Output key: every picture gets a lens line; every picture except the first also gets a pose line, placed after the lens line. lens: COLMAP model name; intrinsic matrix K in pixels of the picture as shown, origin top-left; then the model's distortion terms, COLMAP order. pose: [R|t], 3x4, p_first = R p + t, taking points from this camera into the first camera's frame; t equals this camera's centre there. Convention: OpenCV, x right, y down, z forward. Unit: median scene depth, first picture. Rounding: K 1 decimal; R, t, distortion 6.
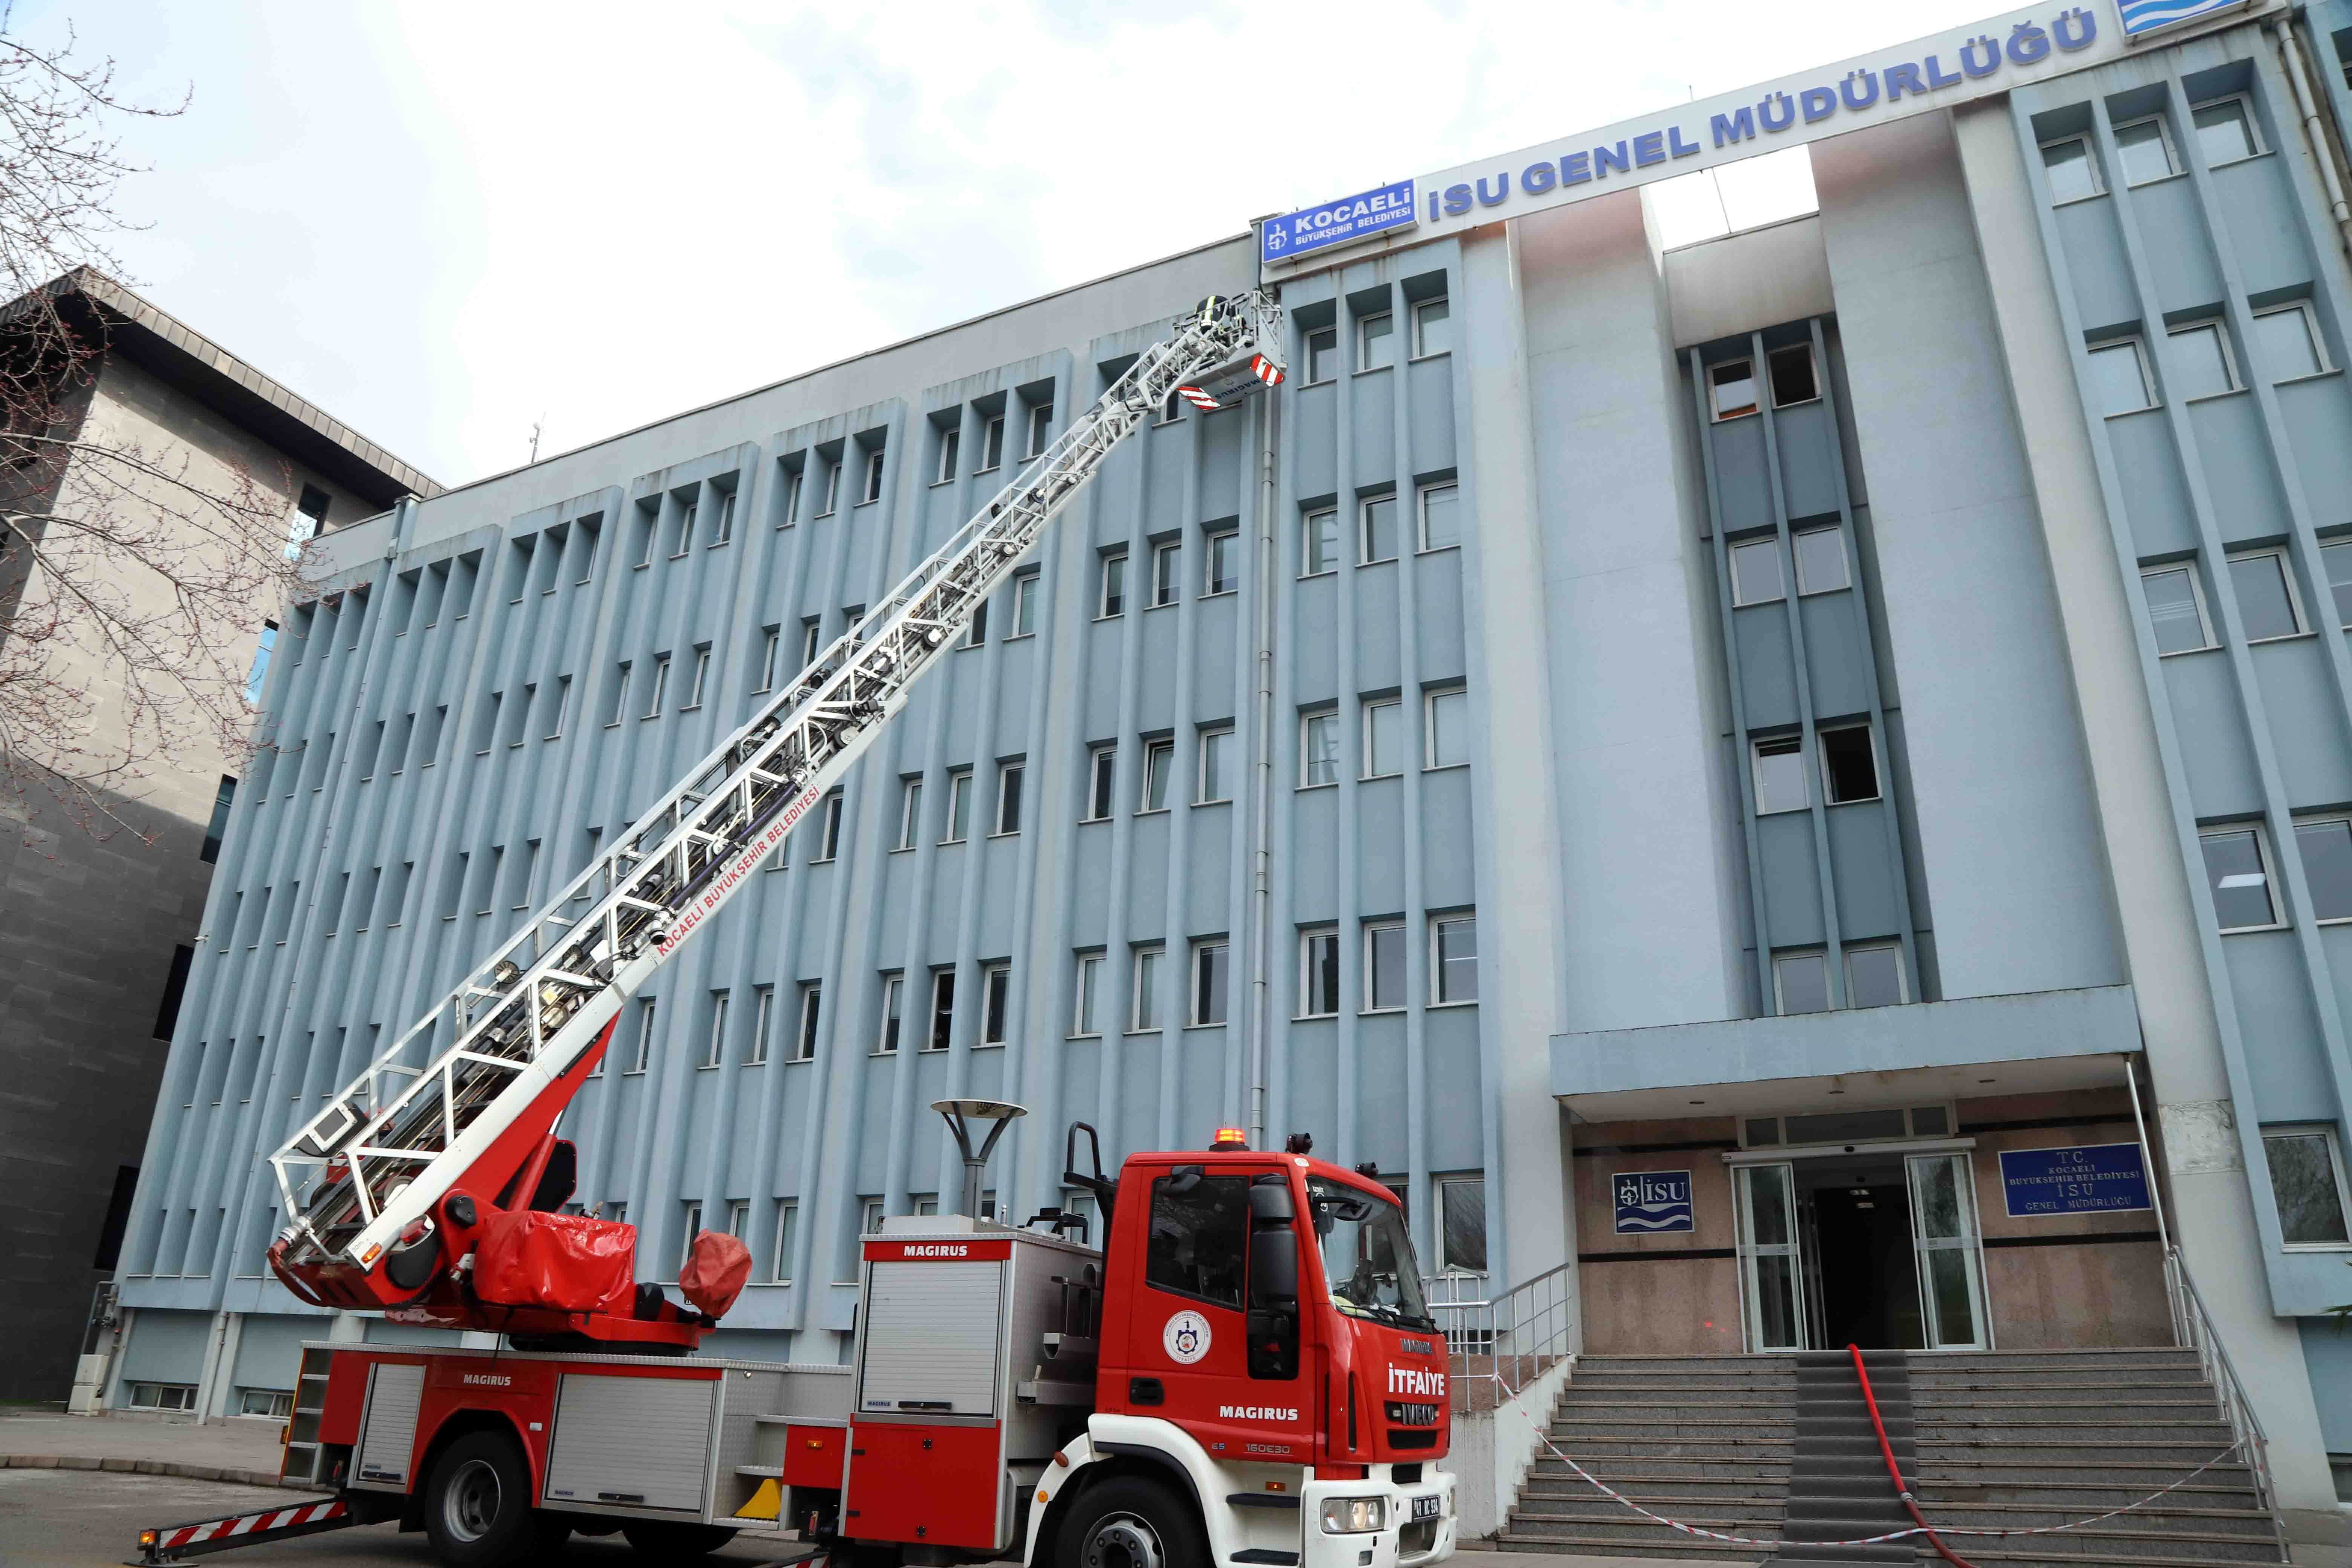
lens RADIAL K [[1591.7, 0, 1176.0], [0, 1591.7, 784.0], [0, 0, 1]] dist [-0.070467, -0.000412]
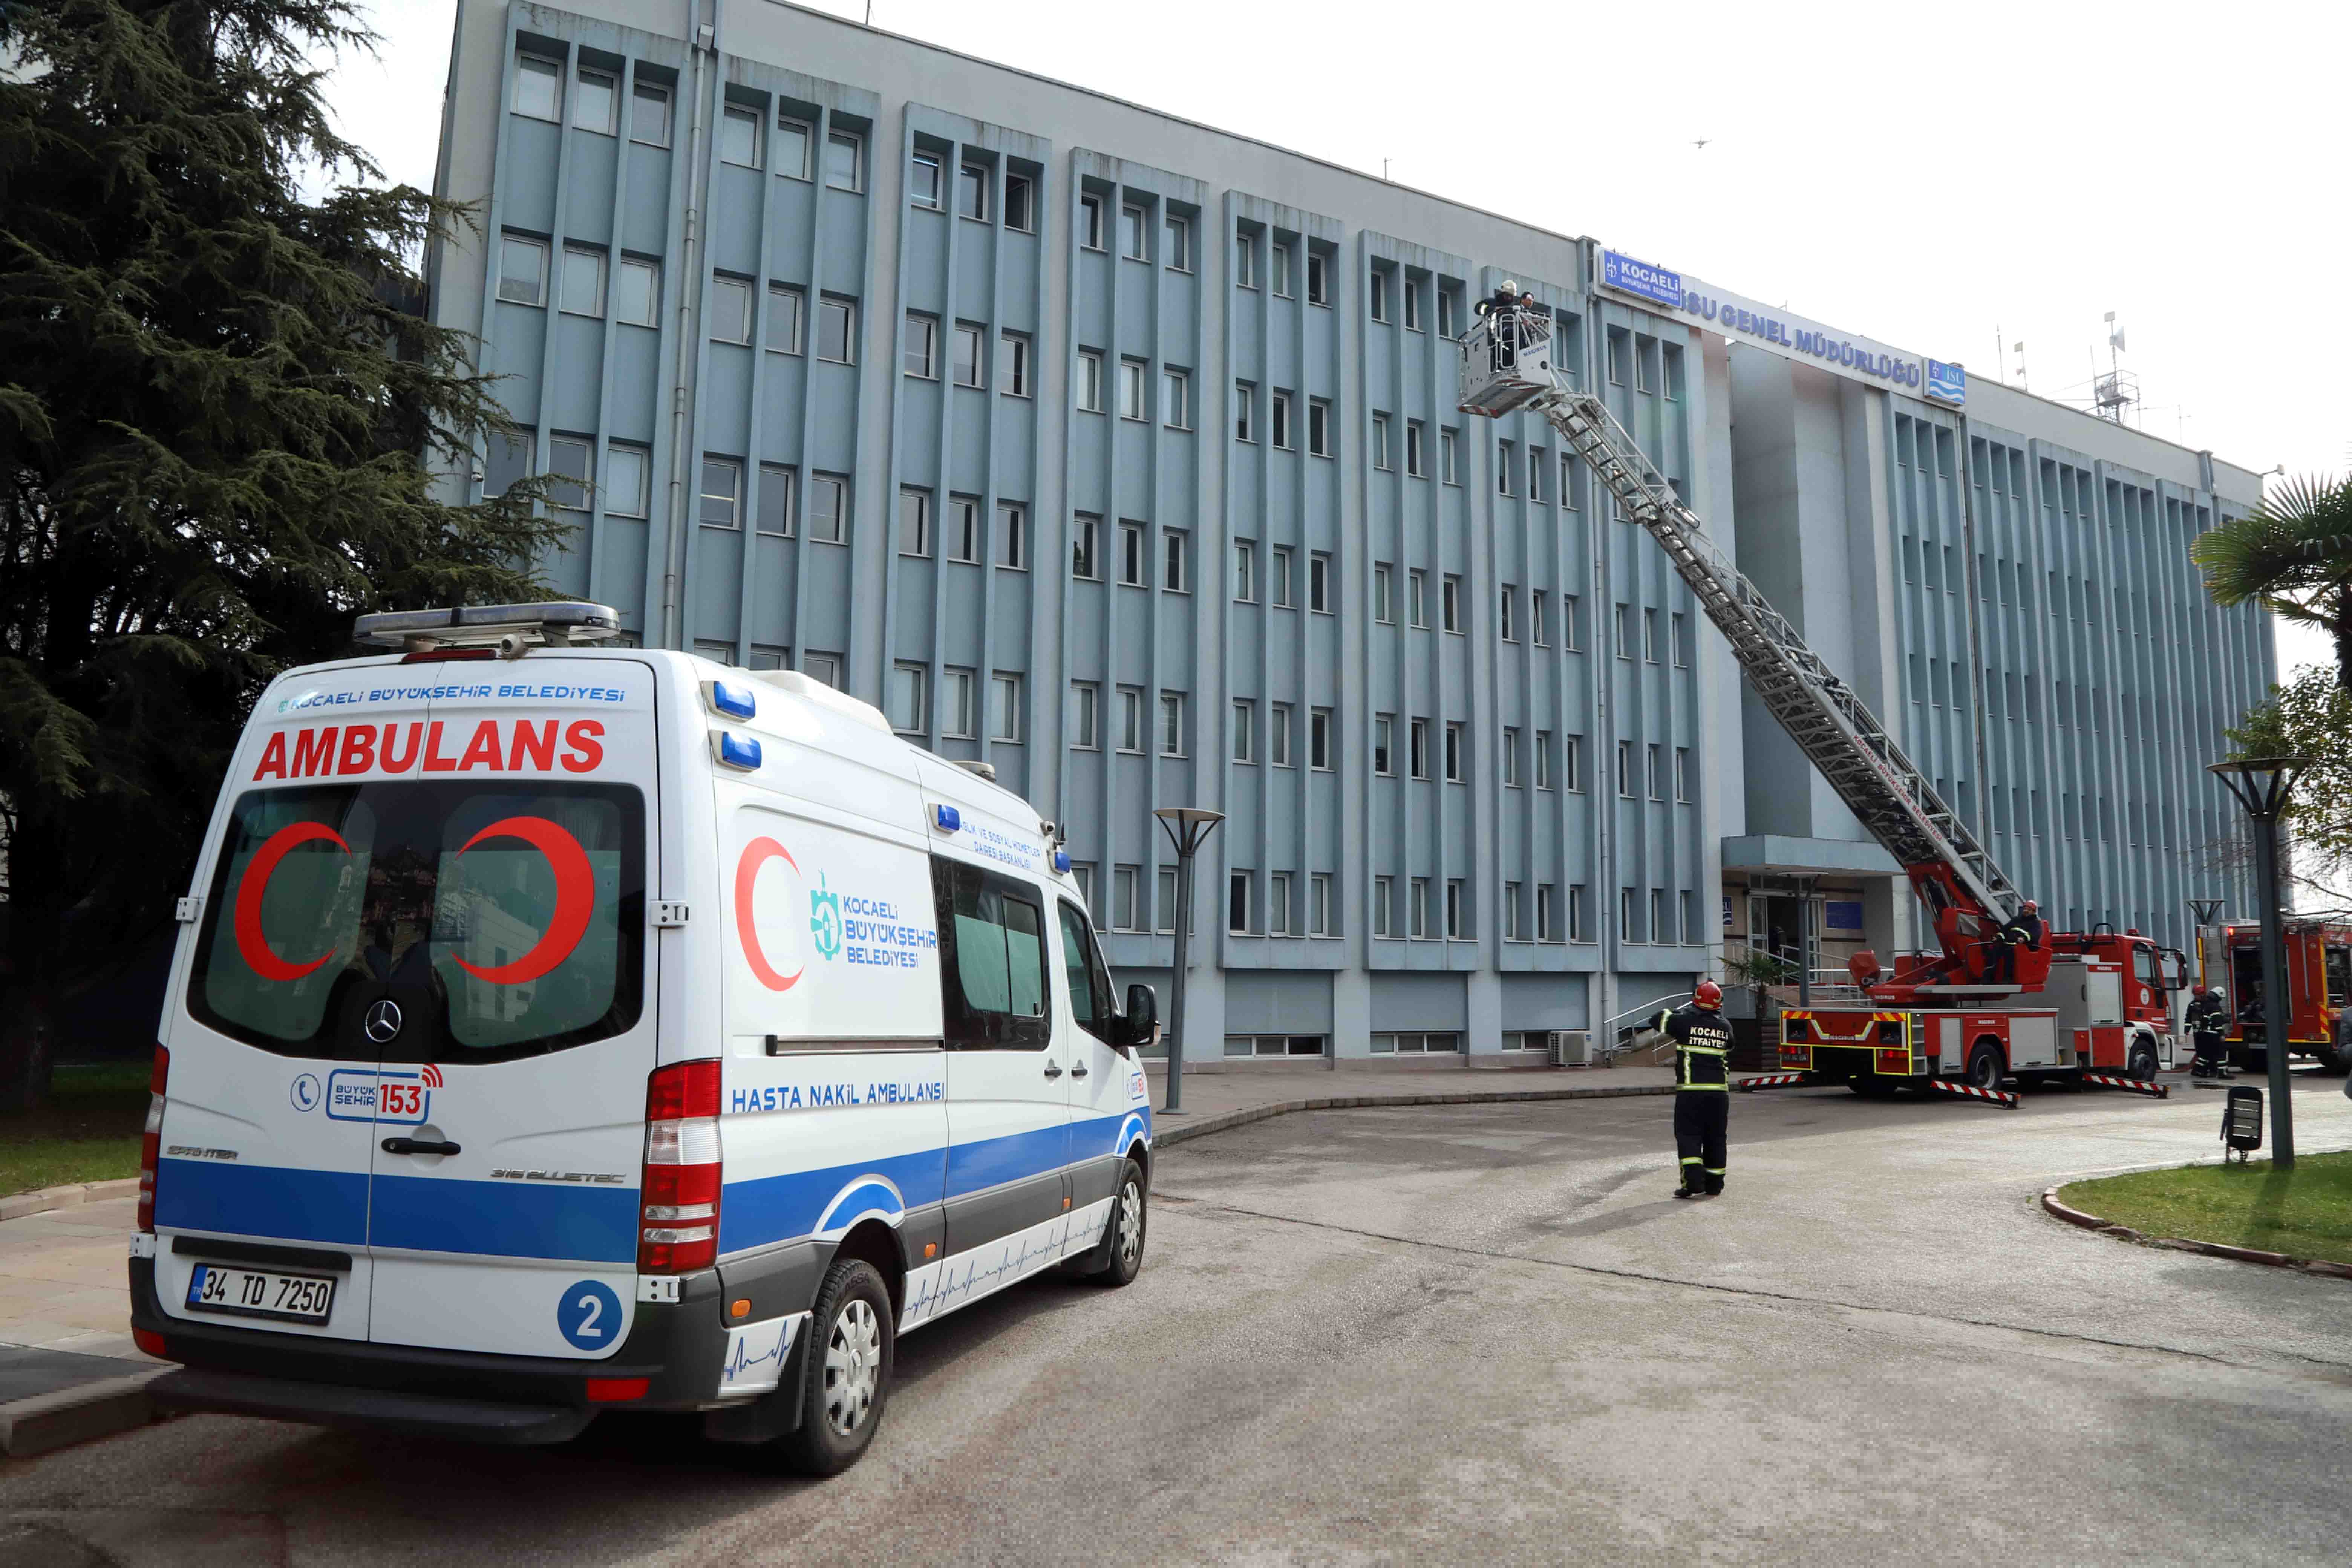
lens RADIAL K [[1591.7, 0, 1176.0], [0, 1591.7, 784.0], [0, 0, 1]] dist [-0.070467, -0.000412]
pose [[0.575523, 0.087053, 0.813139, -1.495836], [-0.301328, 0.946932, 0.111896, 0.080340], [-0.760247, -0.309420, 0.571213, 0.356669]]
